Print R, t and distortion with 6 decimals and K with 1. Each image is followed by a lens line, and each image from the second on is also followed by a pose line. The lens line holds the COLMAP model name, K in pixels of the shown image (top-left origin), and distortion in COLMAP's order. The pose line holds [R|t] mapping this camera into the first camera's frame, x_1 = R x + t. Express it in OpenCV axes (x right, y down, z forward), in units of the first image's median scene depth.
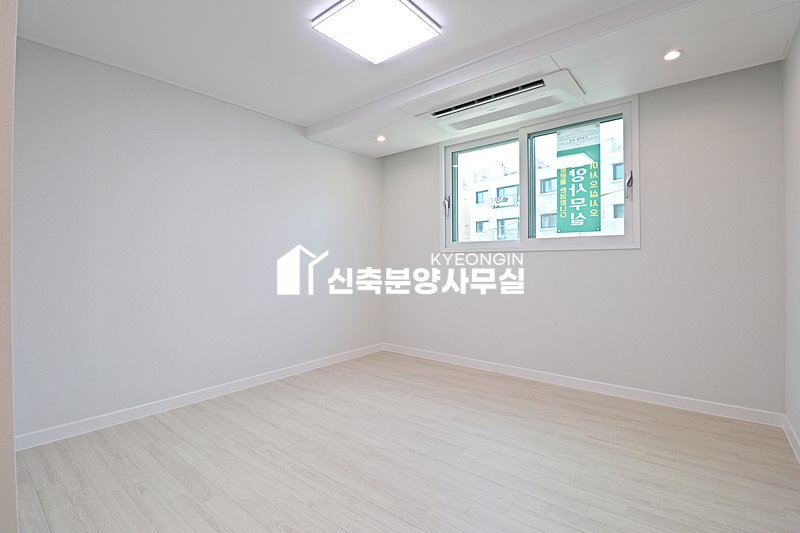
lens RADIAL K [[370.6, 0, 396.9], [0, 370.6, 262.5], [0, 0, 1]] dist [-0.009160, -0.007341]
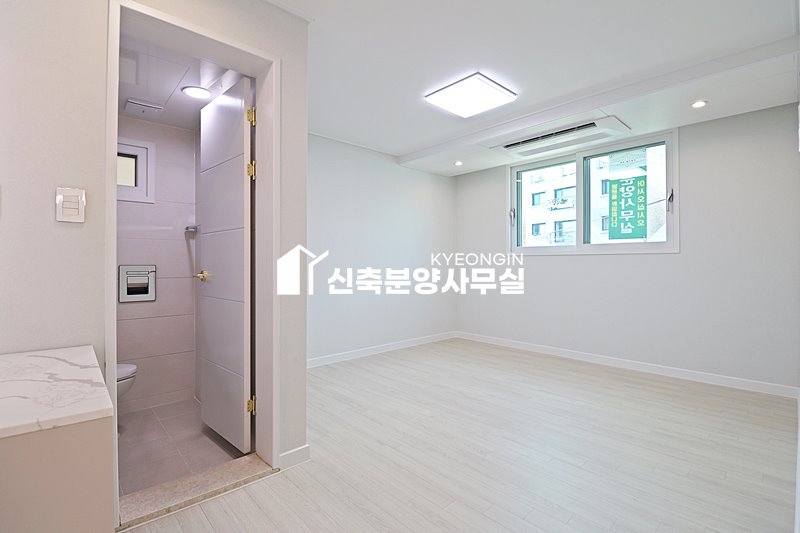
lens RADIAL K [[370.6, 0, 397.9], [0, 370.6, 264.2], [0, 0, 1]] dist [-0.009160, -0.007341]
pose [[0.990836, 0.006234, -0.134930, -0.086432], [-0.006513, 0.999977, -0.001623, 0.006874], [0.134917, 0.002486, 0.990854, -0.292058]]
